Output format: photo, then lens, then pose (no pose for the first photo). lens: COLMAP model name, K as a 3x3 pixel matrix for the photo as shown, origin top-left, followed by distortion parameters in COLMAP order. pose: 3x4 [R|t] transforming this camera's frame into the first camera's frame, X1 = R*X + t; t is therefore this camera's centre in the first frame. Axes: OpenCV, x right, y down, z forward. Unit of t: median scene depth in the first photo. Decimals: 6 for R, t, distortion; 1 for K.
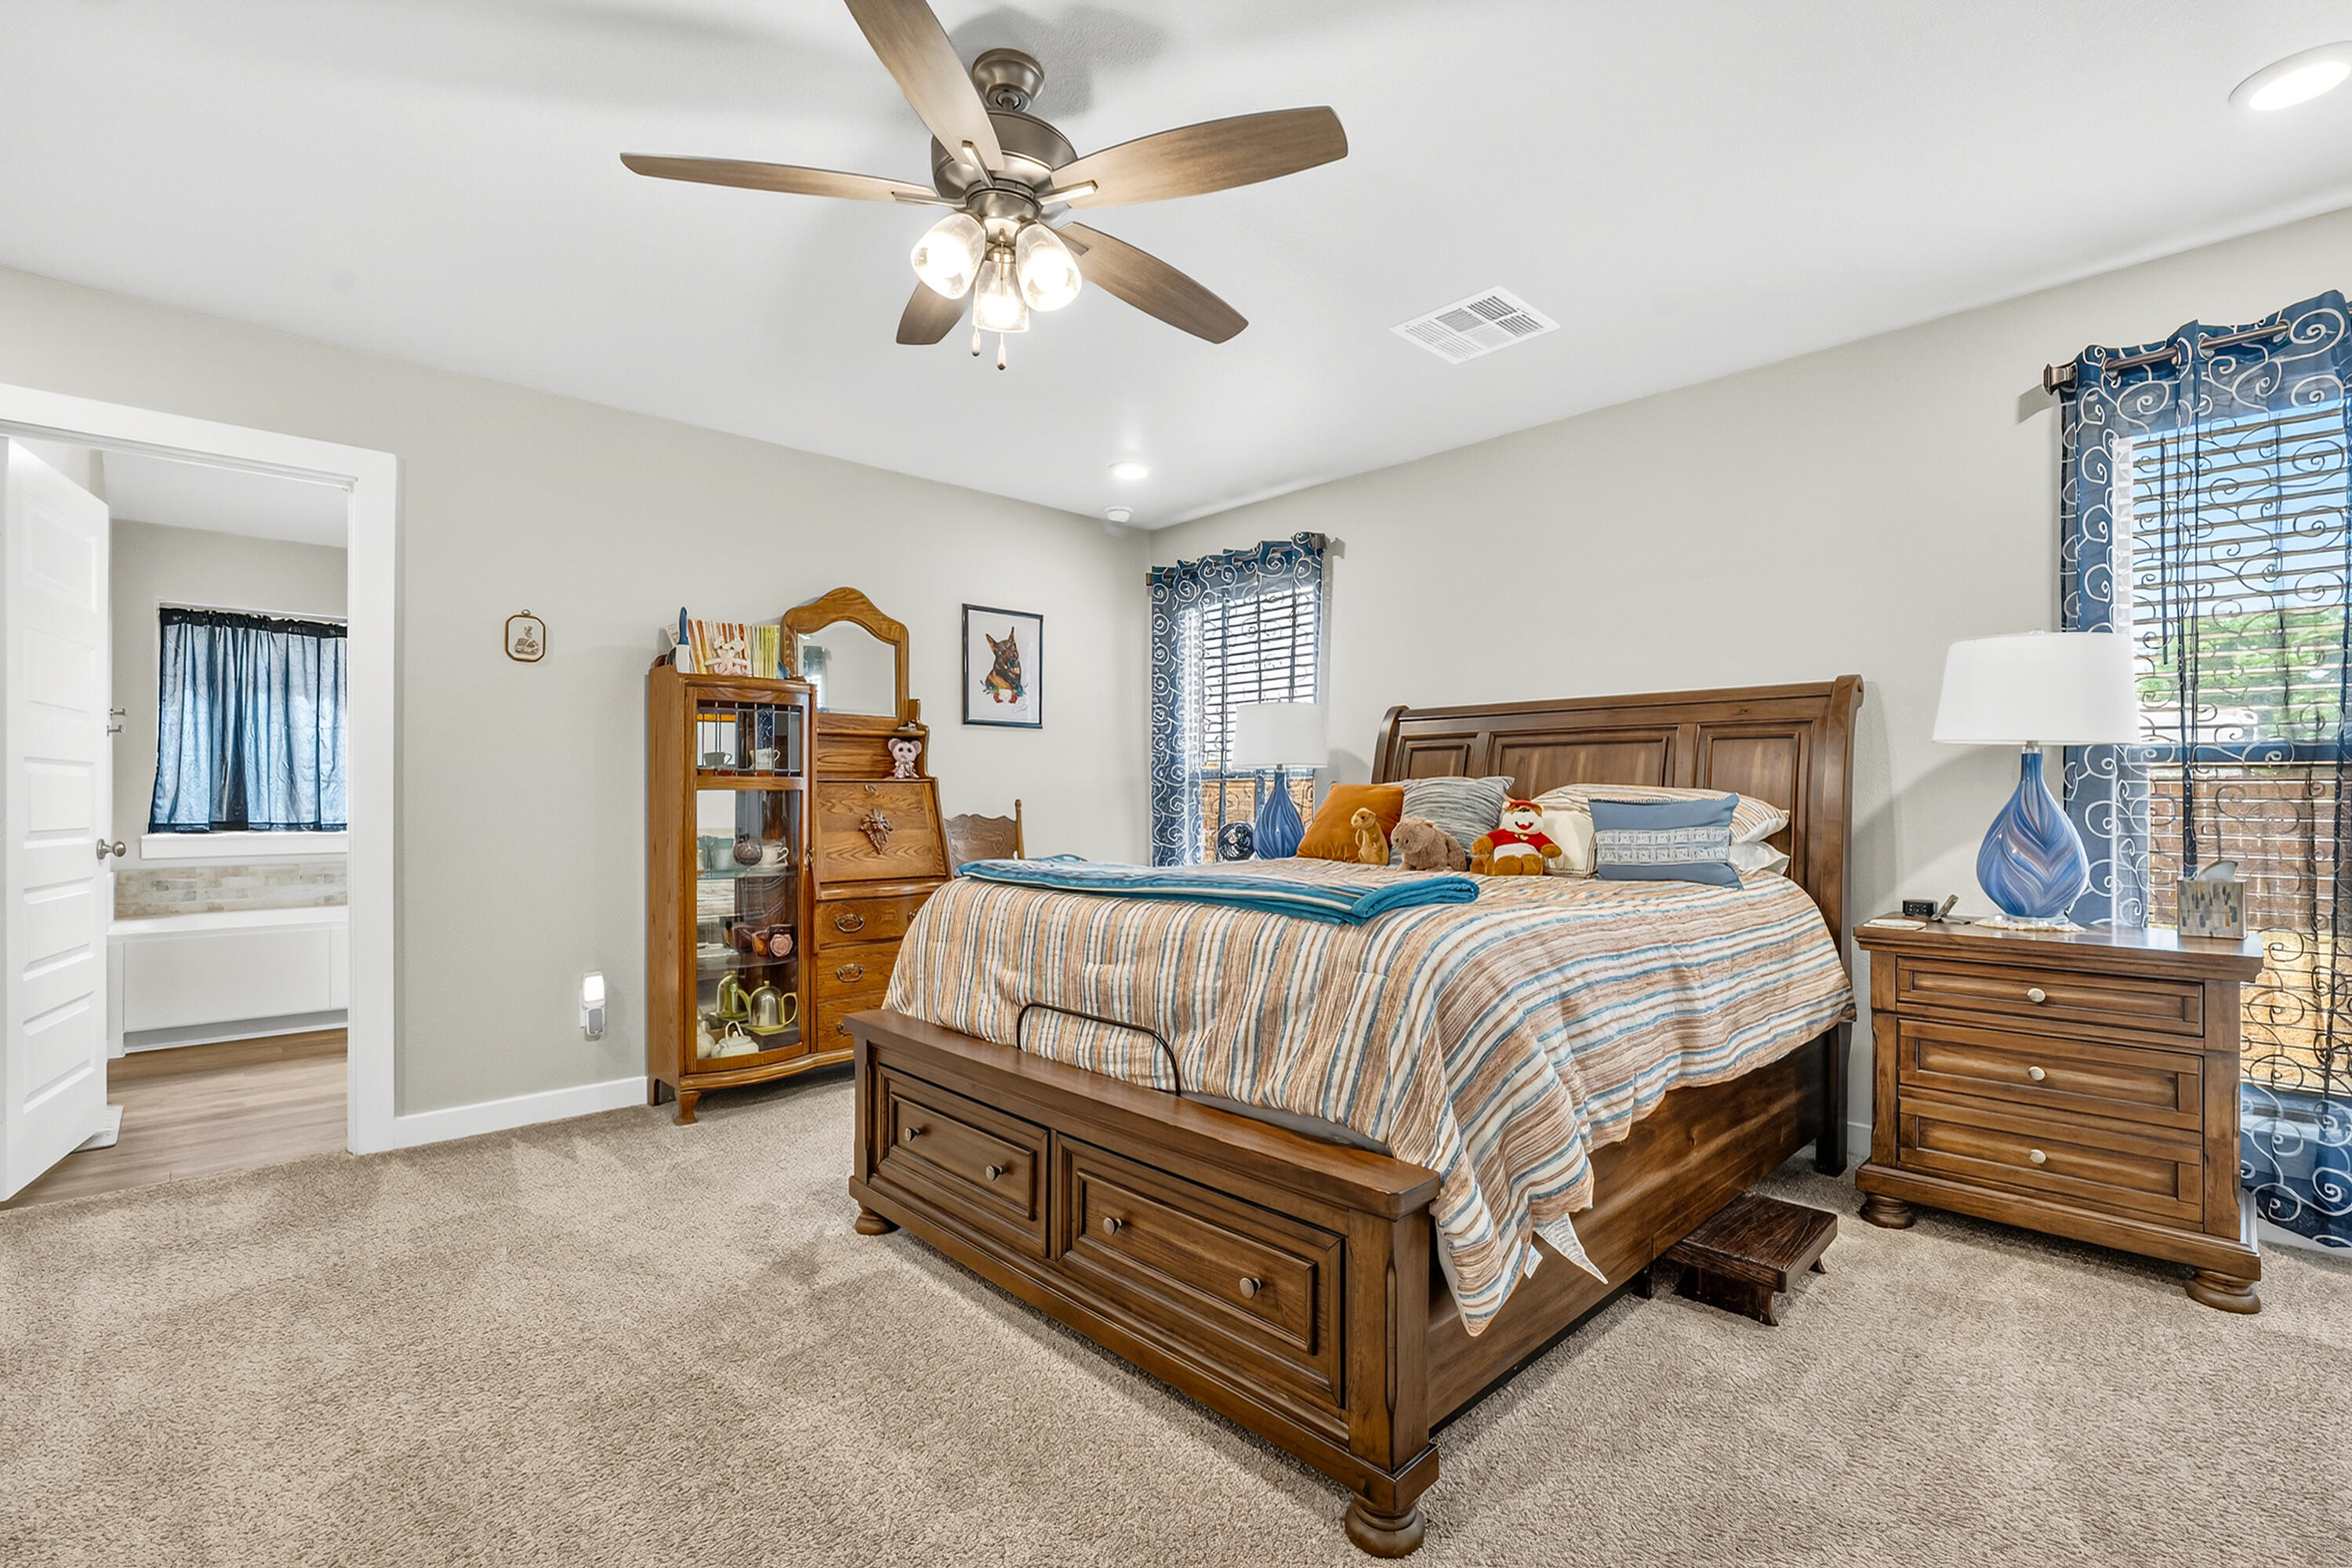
lens RADIAL K [[1057.5, 0, 1189.4], [0, 1057.5, 798.1], [0, 0, 1]] dist [-0.022410, 0.000431]
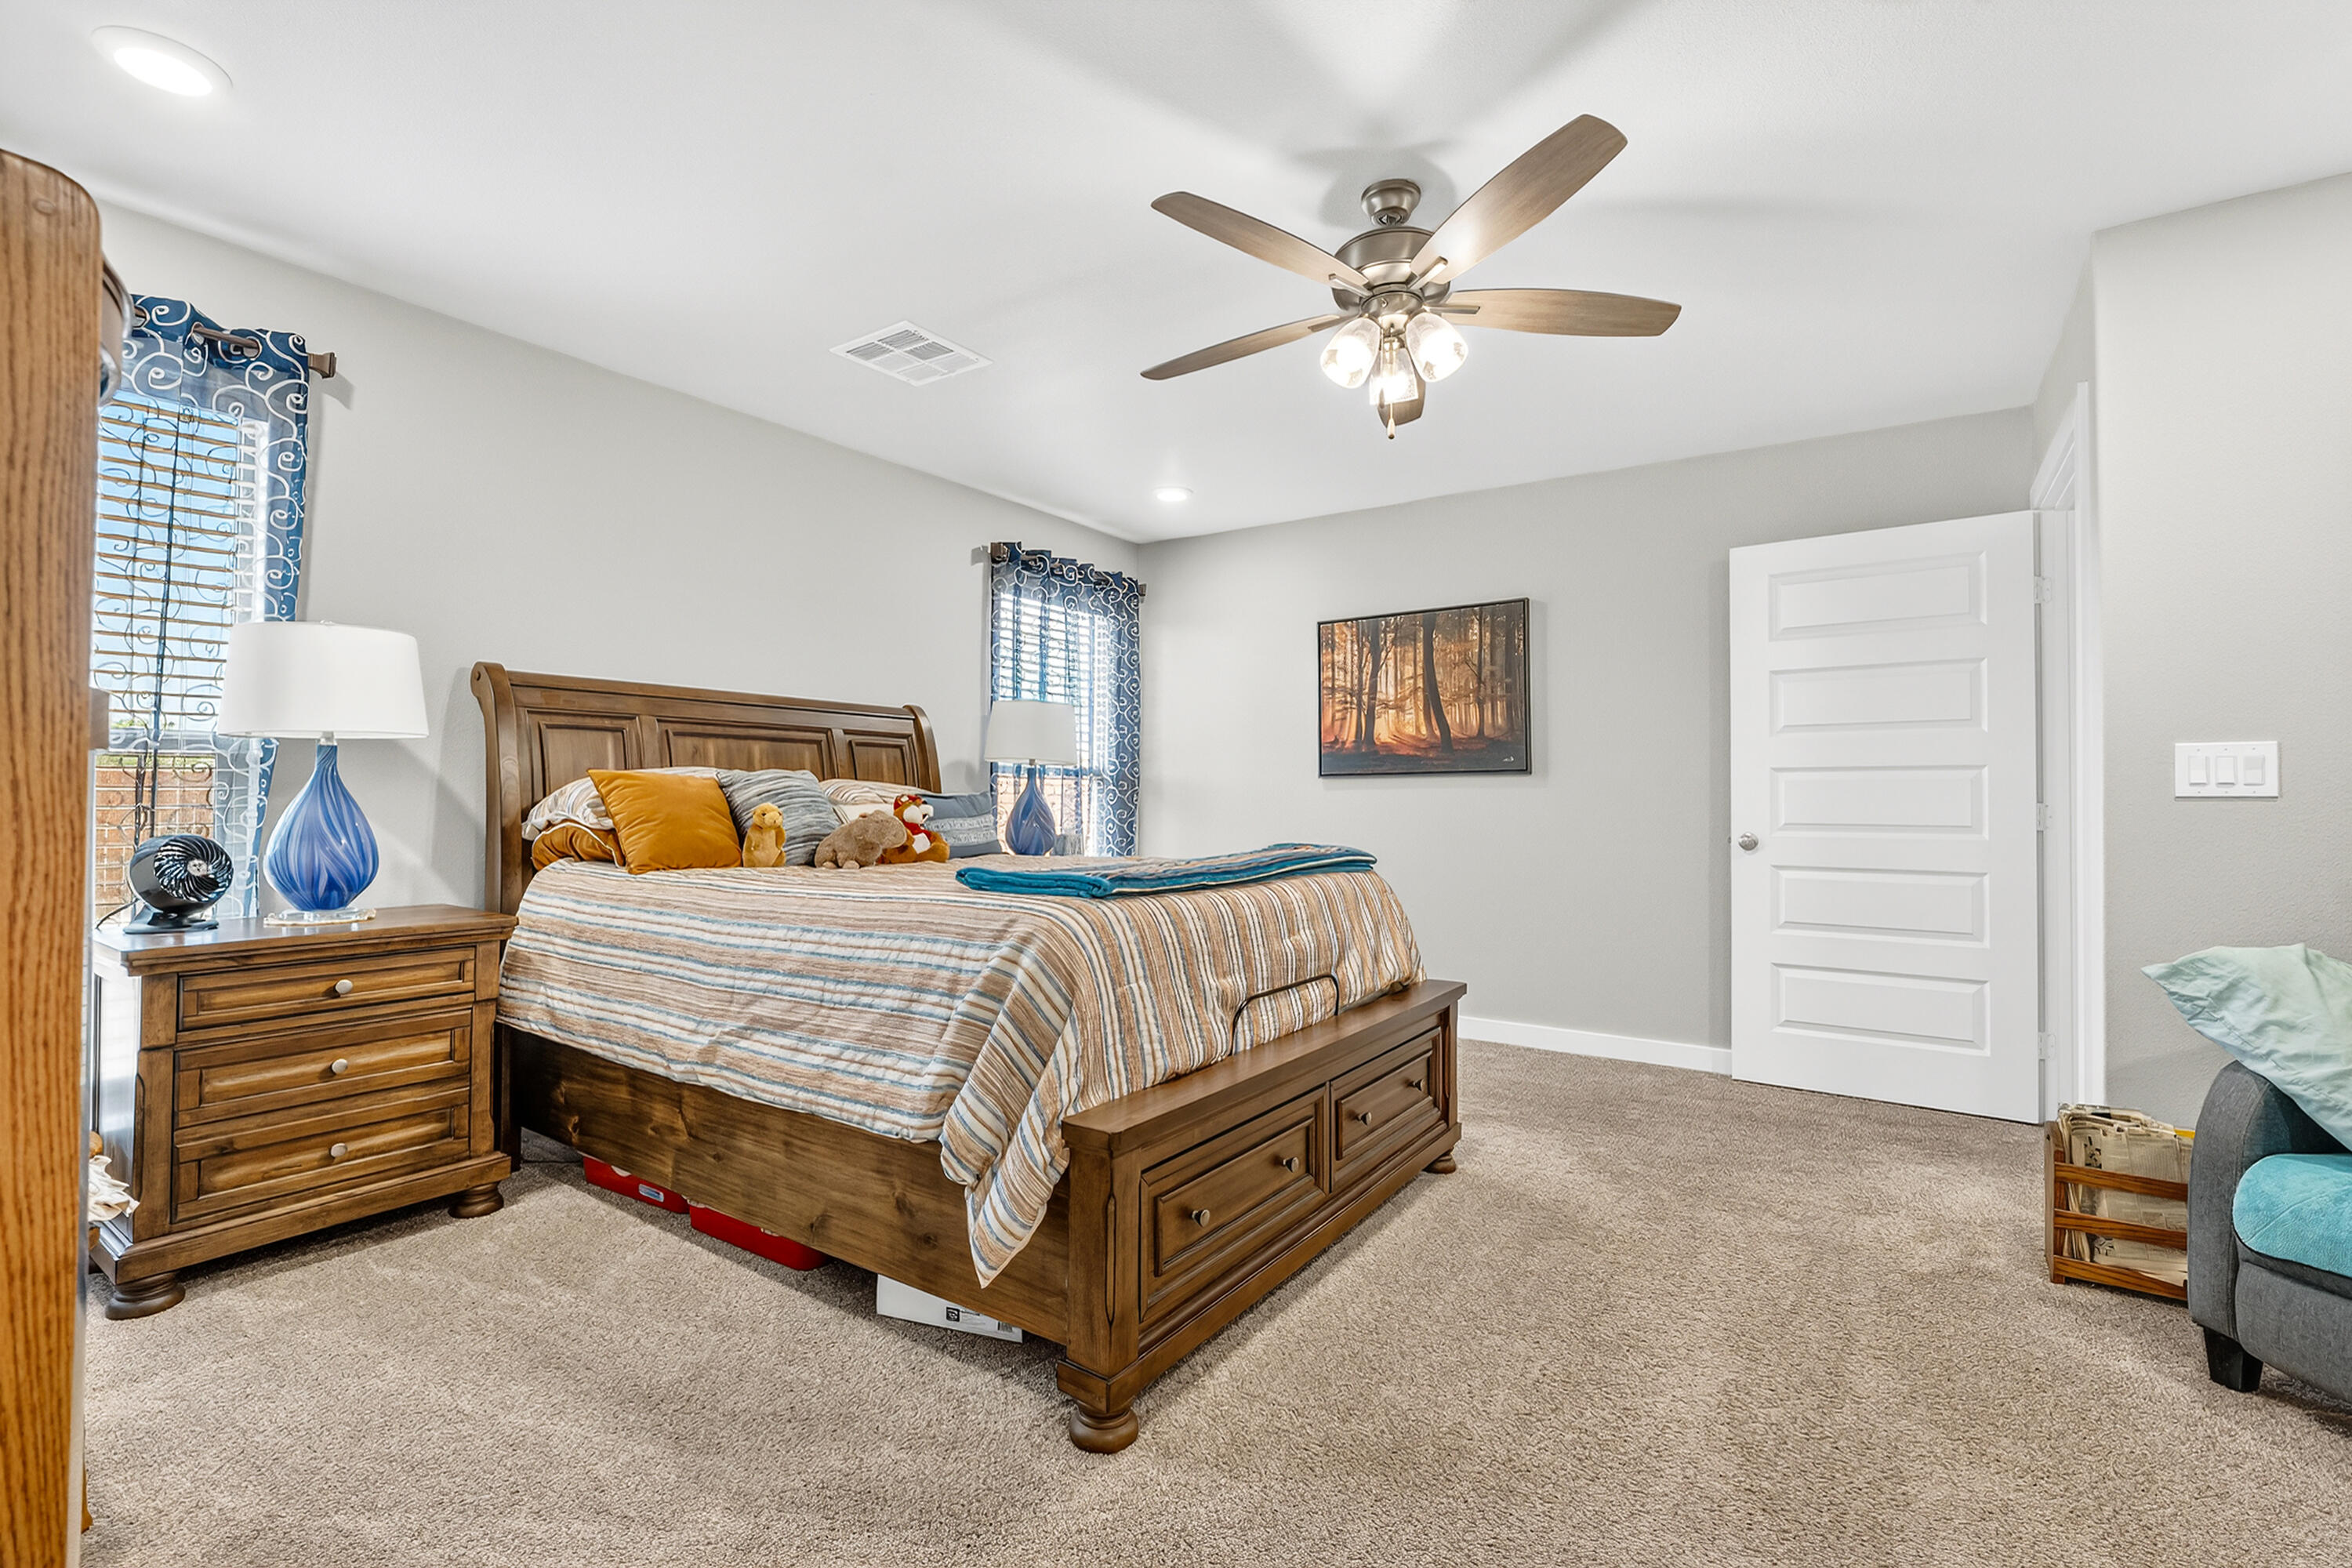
lens RADIAL K [[1083.9, 0, 1176.0], [0, 1083.9, 784.0], [0, 0, 1]] dist [-0.000759, -0.000034]
pose [[-0.204831, 0.004735, 0.978786, -1.842326], [-0.003007, 0.999981, -0.005467, -0.011022], [-0.978793, -0.004063, -0.204813, 2.043215]]
